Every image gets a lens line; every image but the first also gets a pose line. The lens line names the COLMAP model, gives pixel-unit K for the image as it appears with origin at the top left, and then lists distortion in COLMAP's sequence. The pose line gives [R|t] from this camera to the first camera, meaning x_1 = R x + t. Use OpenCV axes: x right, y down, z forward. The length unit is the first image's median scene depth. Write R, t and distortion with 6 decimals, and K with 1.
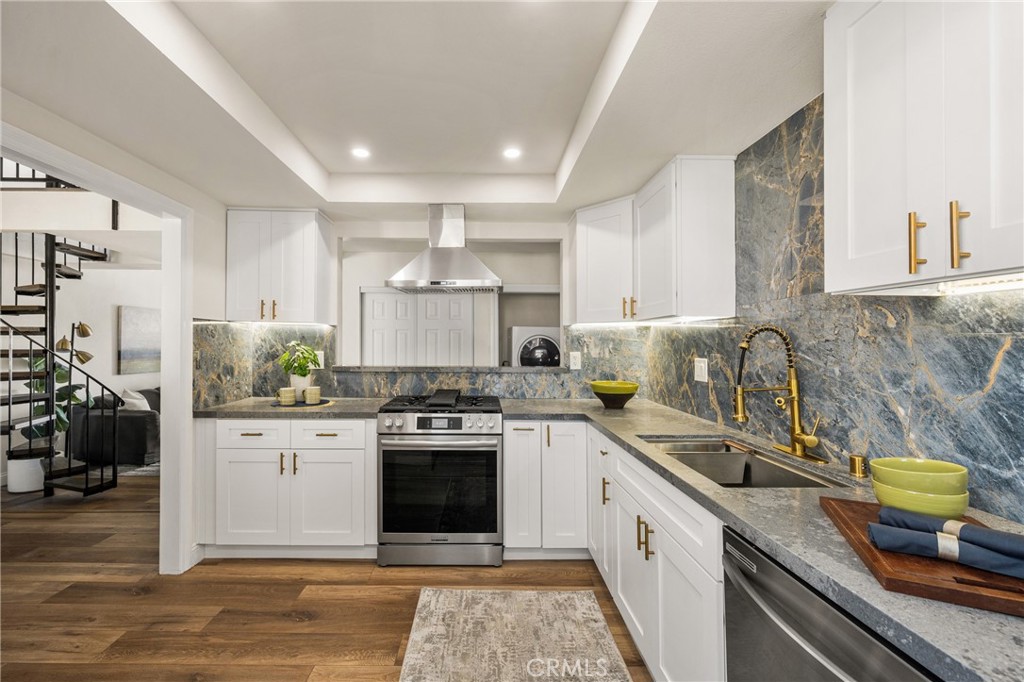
lens RADIAL K [[436.5, 0, 480.6], [0, 436.5, 341.1], [0, 0, 1]] dist [0.000659, 0.000320]
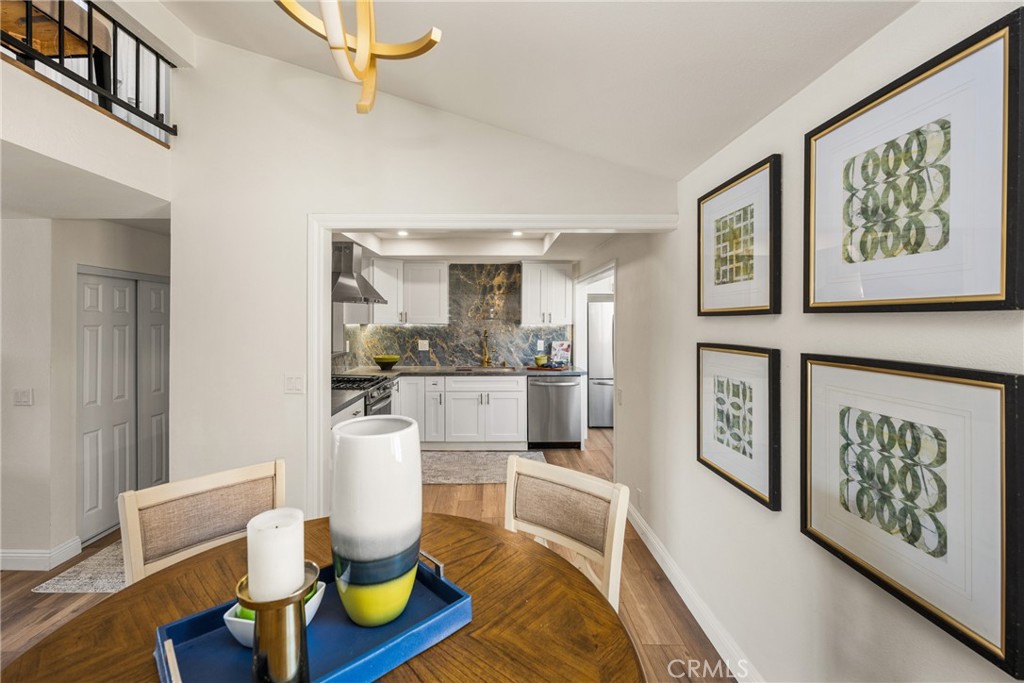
lens RADIAL K [[432.1, 0, 501.1], [0, 432.1, 320.4], [0, 0, 1]] dist [-0.001290, -0.000062]
pose [[-0.015805, -0.003163, 0.999870, -2.358693], [-0.006770, 0.999972, 0.003056, -0.100055], [-0.999852, -0.006721, -0.015826, 0.829286]]
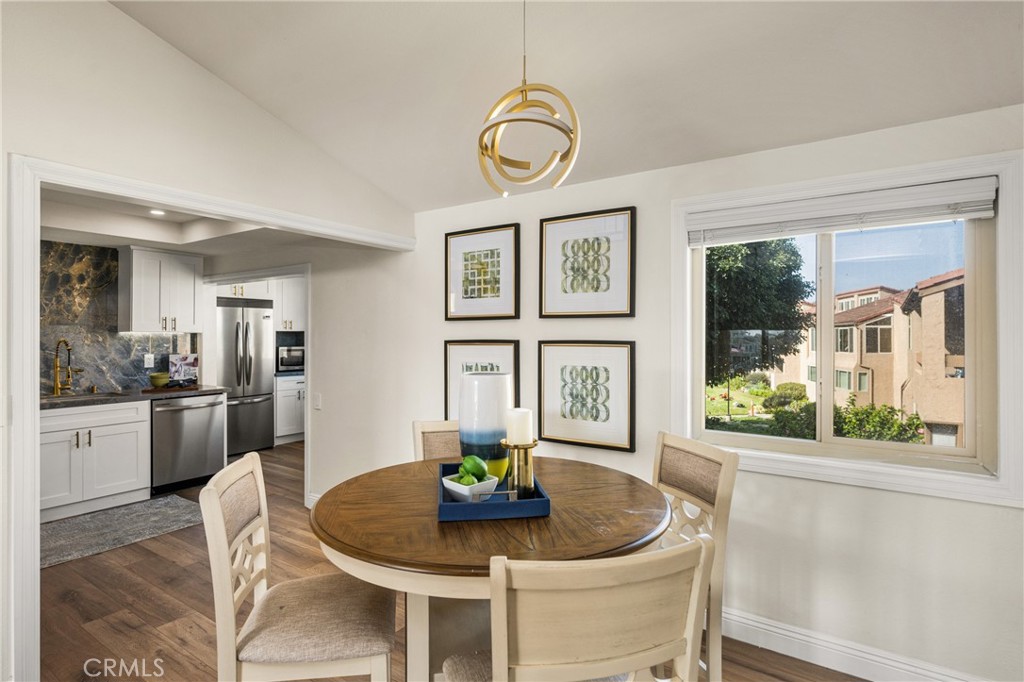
lens RADIAL K [[528.9, 0, 510.5], [0, 528.9, 335.1], [0, 0, 1]] dist [0.002530, 0.000102]
pose [[-0.827969, -0.002837, 0.560766, -2.474466], [-0.005802, 0.999977, -0.003508, -0.052940], [-0.560743, -0.006158, -0.827967, 1.750280]]
